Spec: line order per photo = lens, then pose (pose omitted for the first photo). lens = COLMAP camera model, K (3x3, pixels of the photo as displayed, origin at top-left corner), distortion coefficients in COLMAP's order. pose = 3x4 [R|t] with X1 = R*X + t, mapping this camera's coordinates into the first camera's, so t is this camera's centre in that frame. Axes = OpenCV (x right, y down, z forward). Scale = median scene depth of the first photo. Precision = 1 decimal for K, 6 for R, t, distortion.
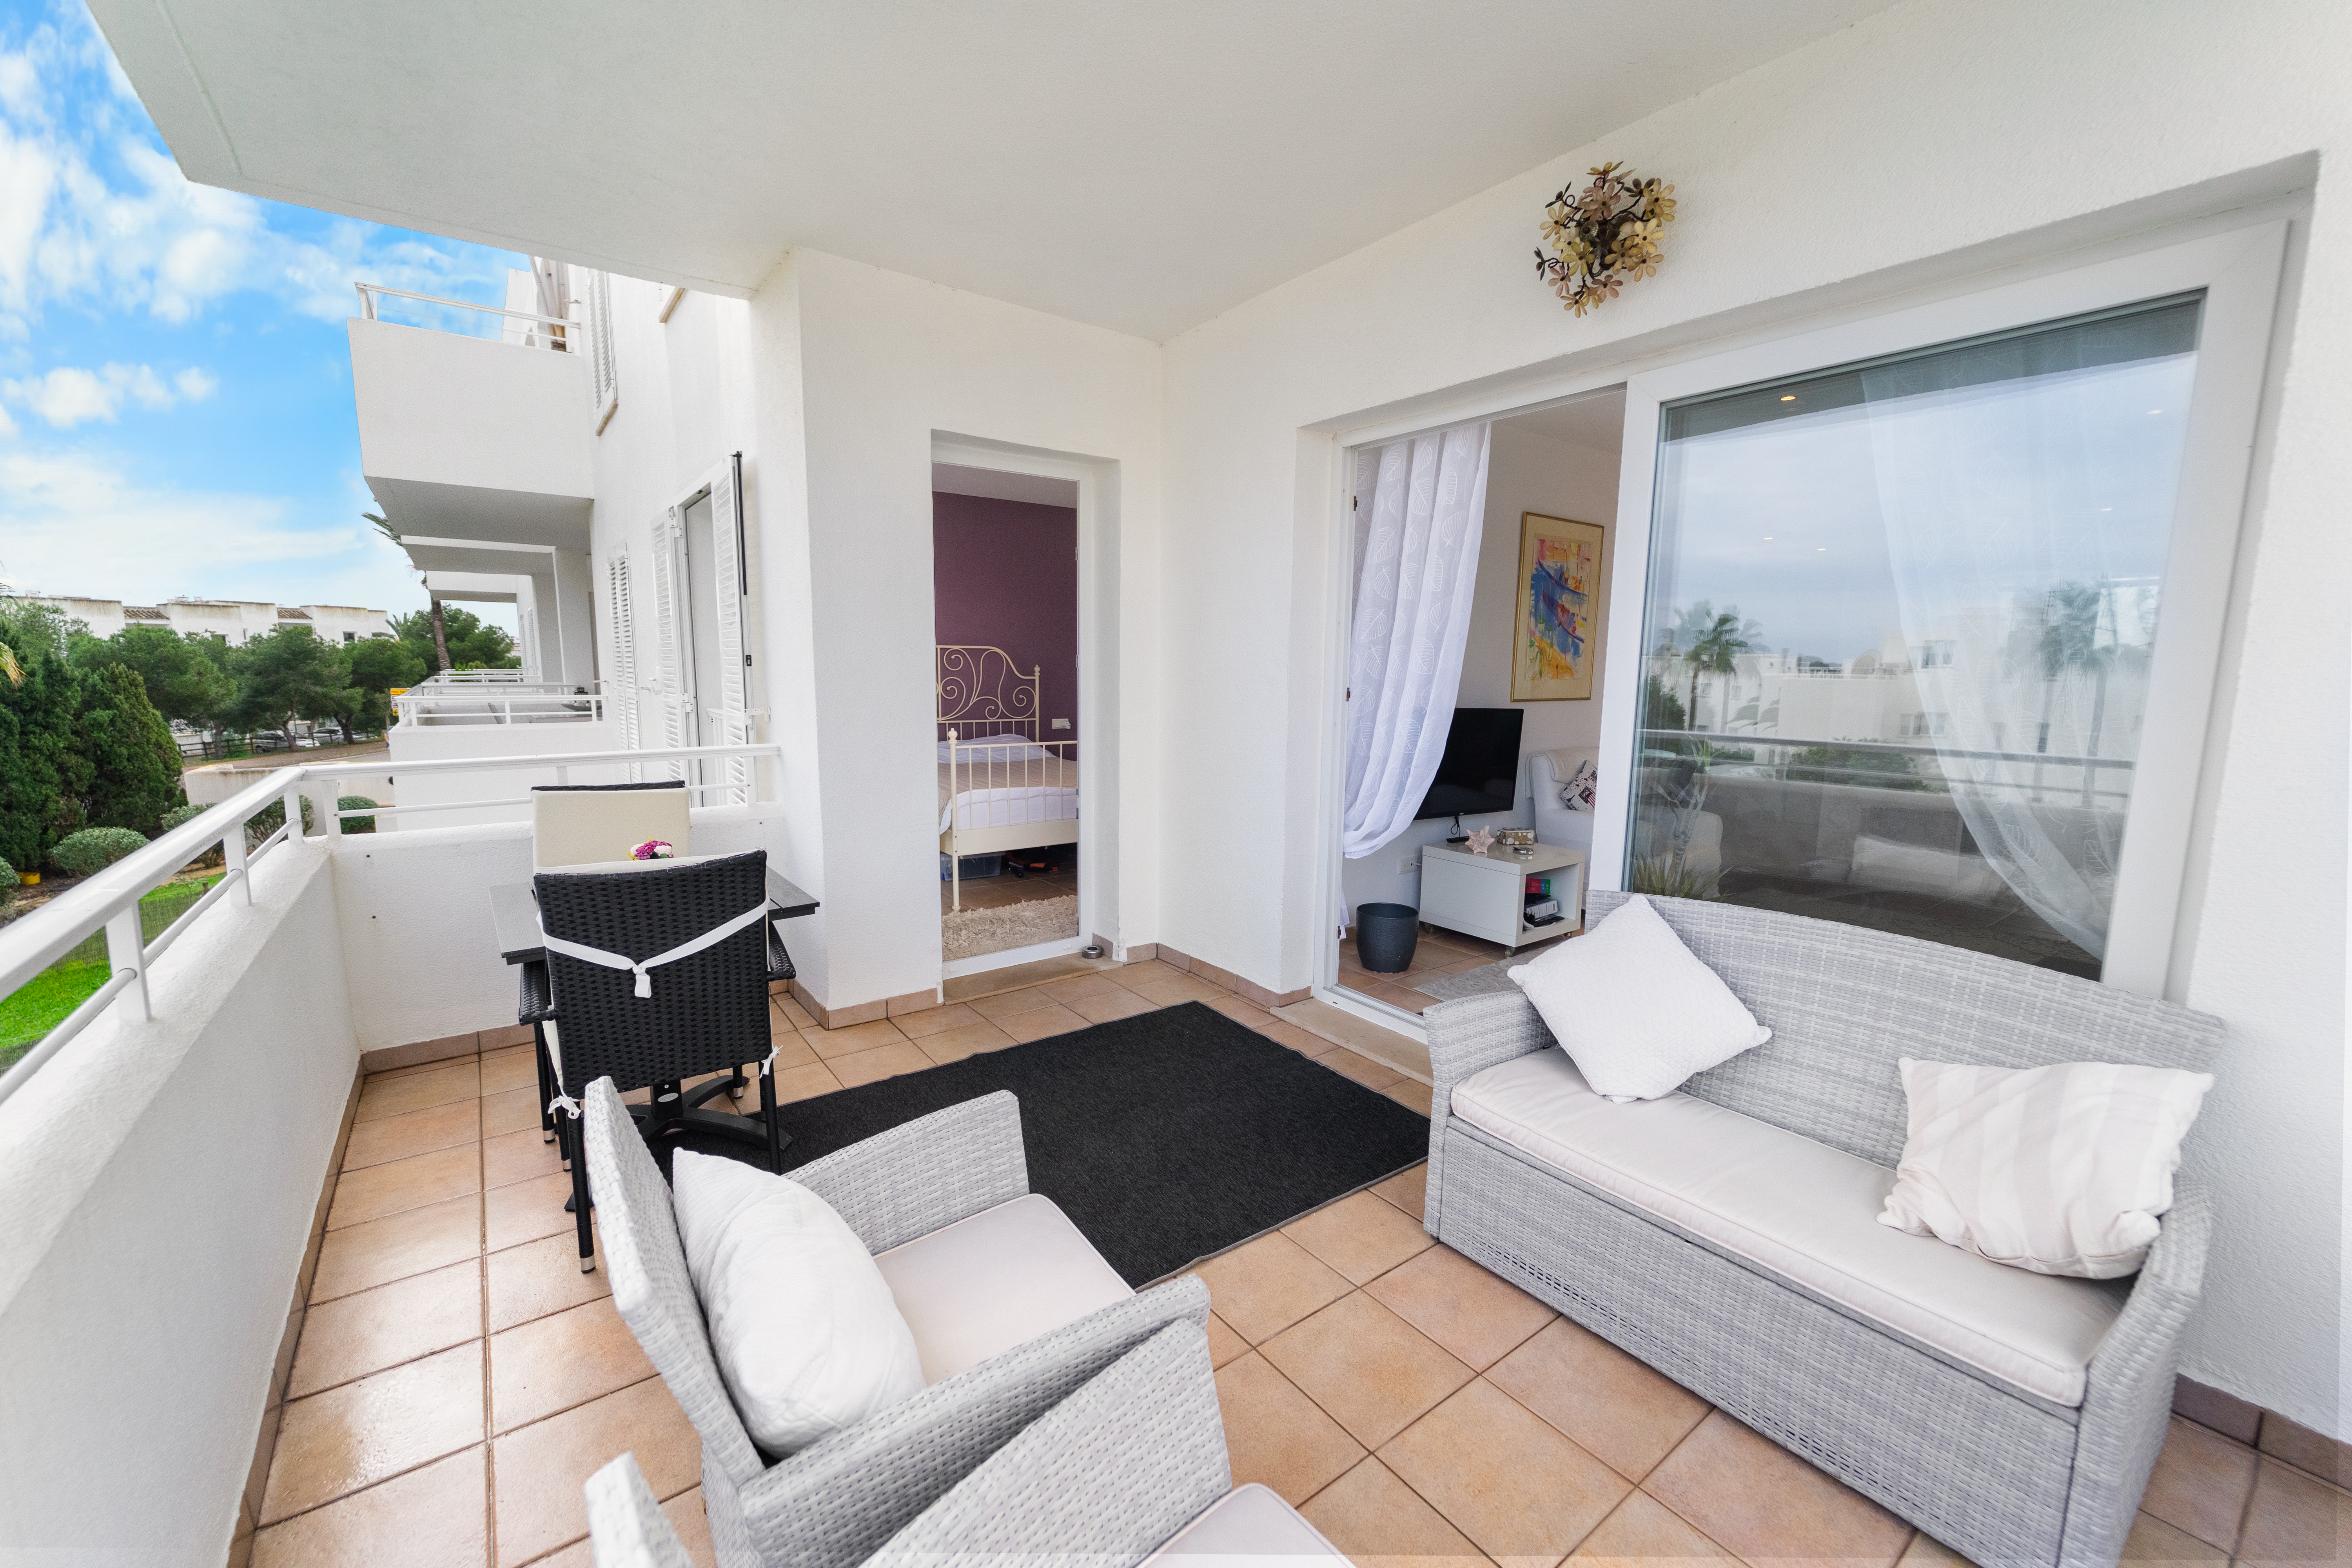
lens RADIAL K [[940.7, 0, 1174.8], [0, 940.7, 793.4], [0, 0, 1]] dist [0.001980, 0.000355]
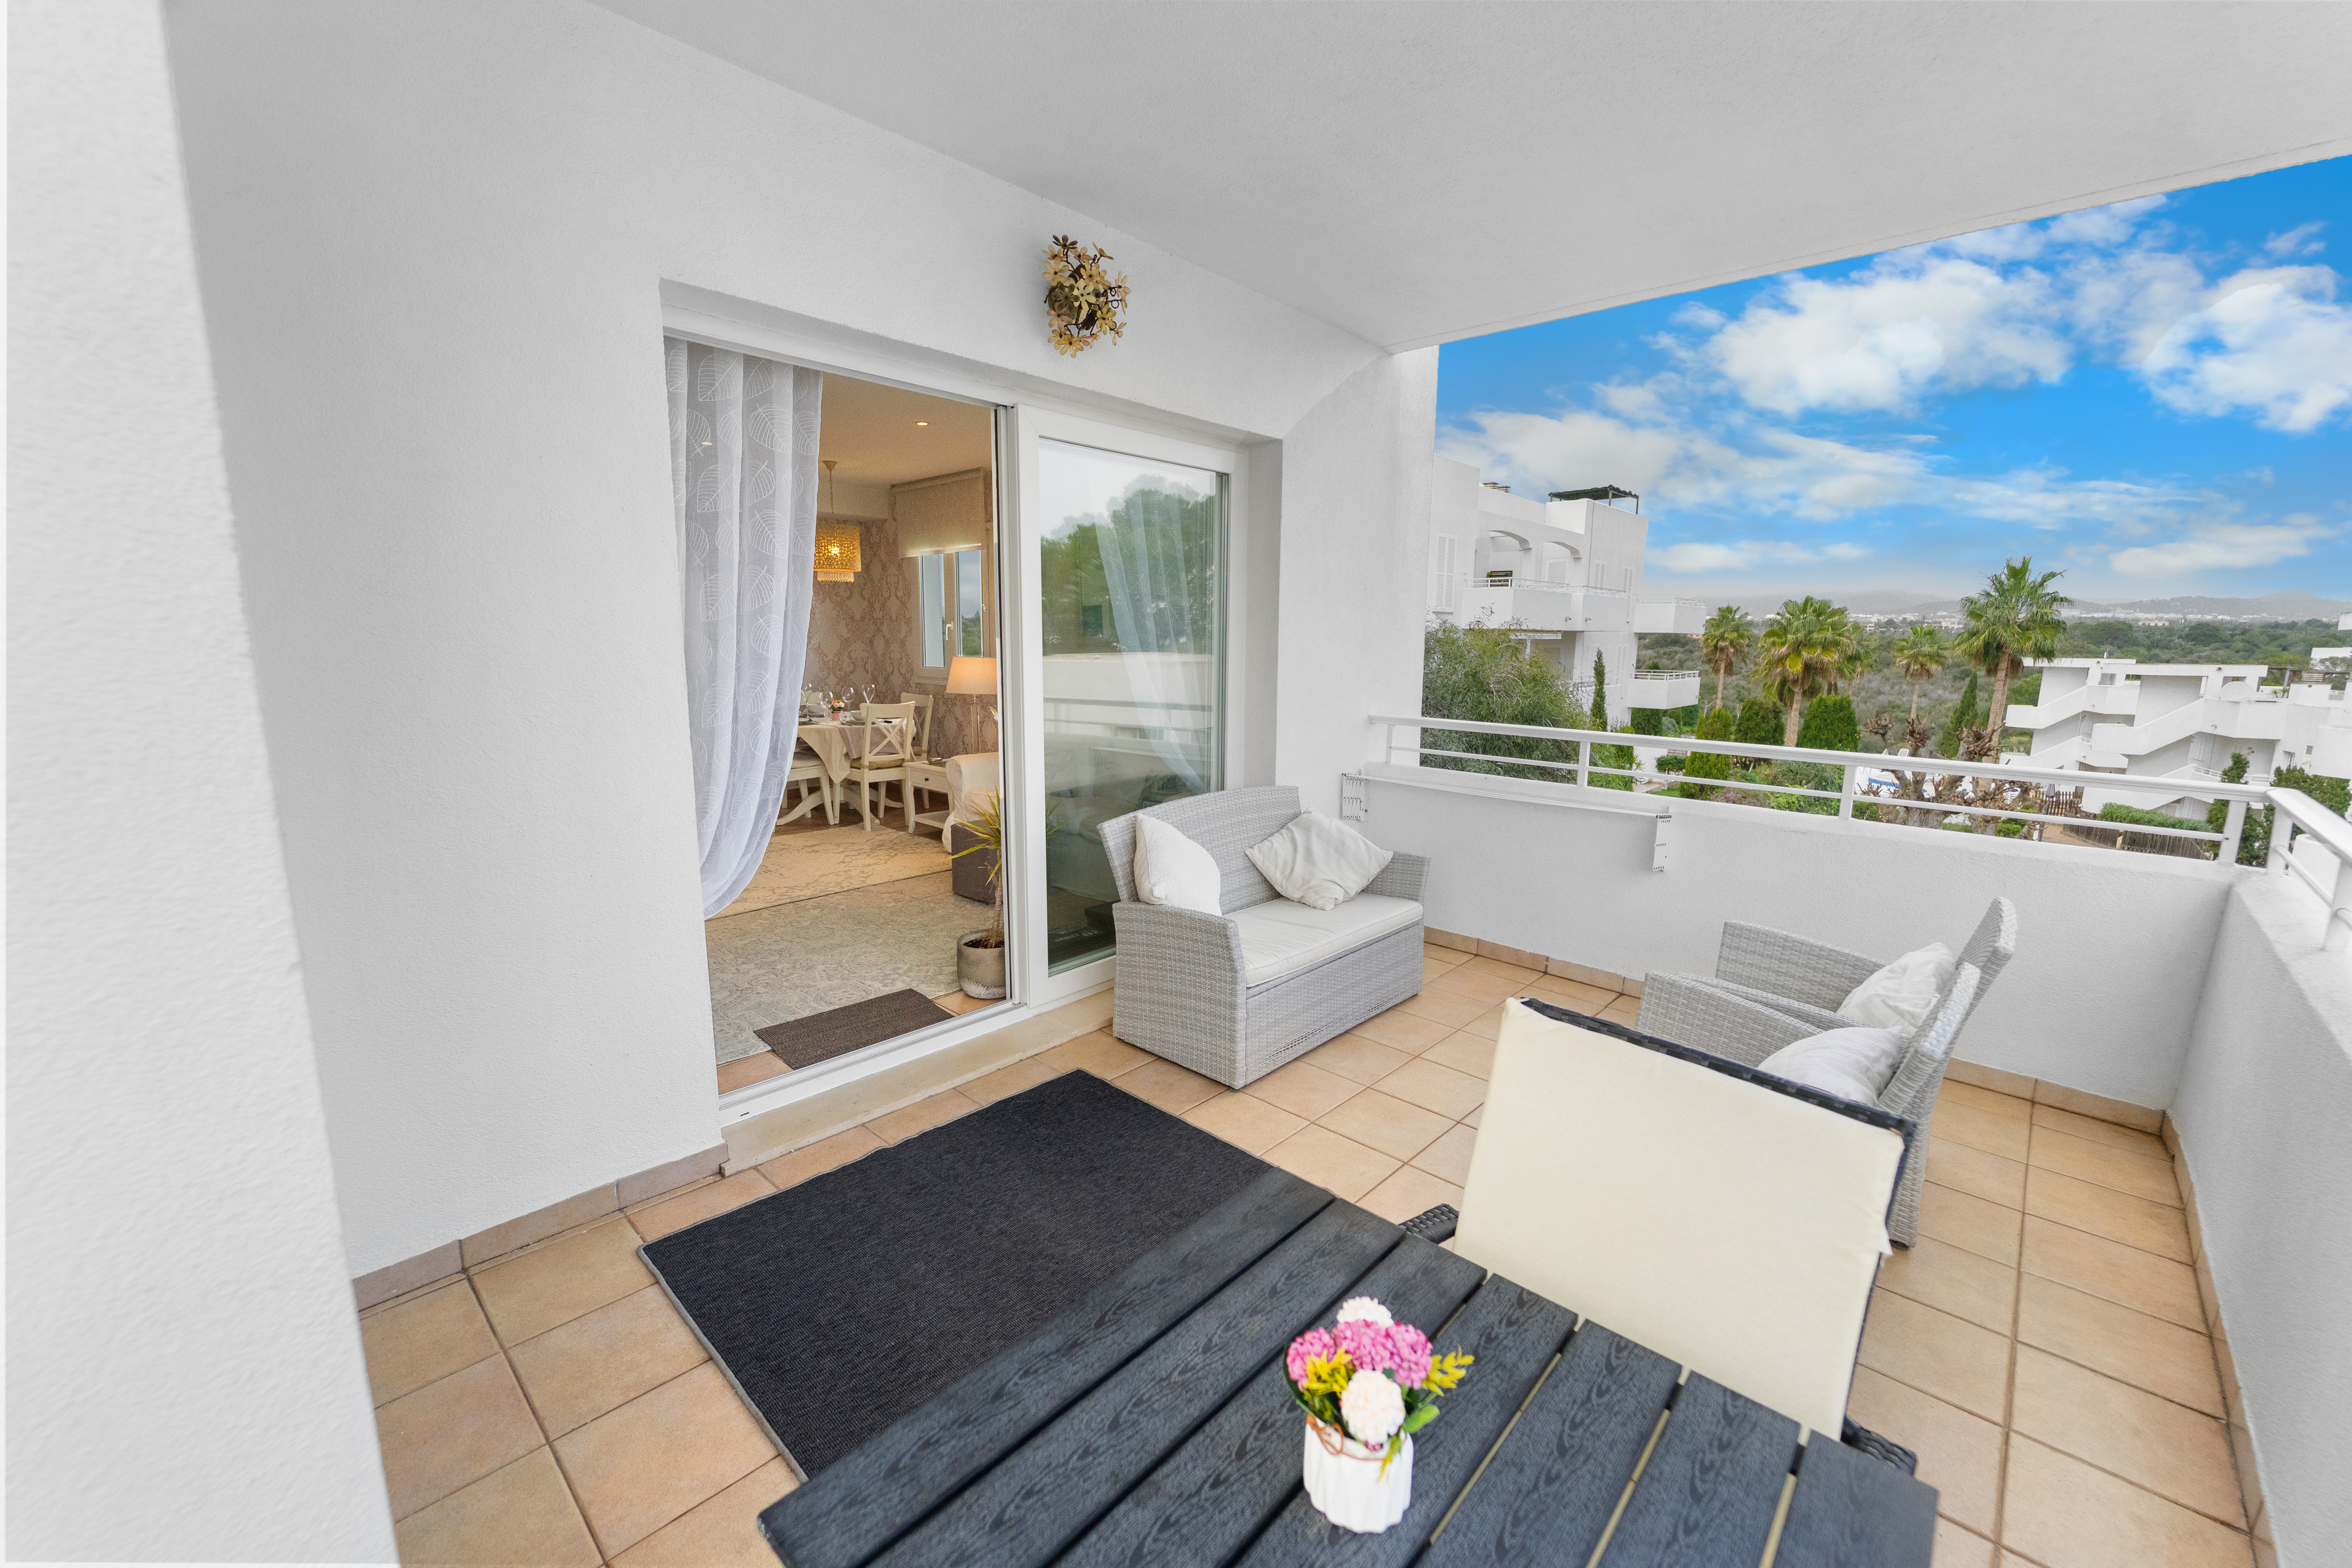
lens RADIAL K [[940.7, 0, 1174.8], [0, 940.7, 793.4], [0, 0, 1]] dist [0.001980, 0.000355]
pose [[-0.172407, -0.176936, 0.969004, -0.933997], [0.128704, 0.971255, 0.200247, -0.211030], [-0.976581, 0.159238, -0.144679, 1.239380]]
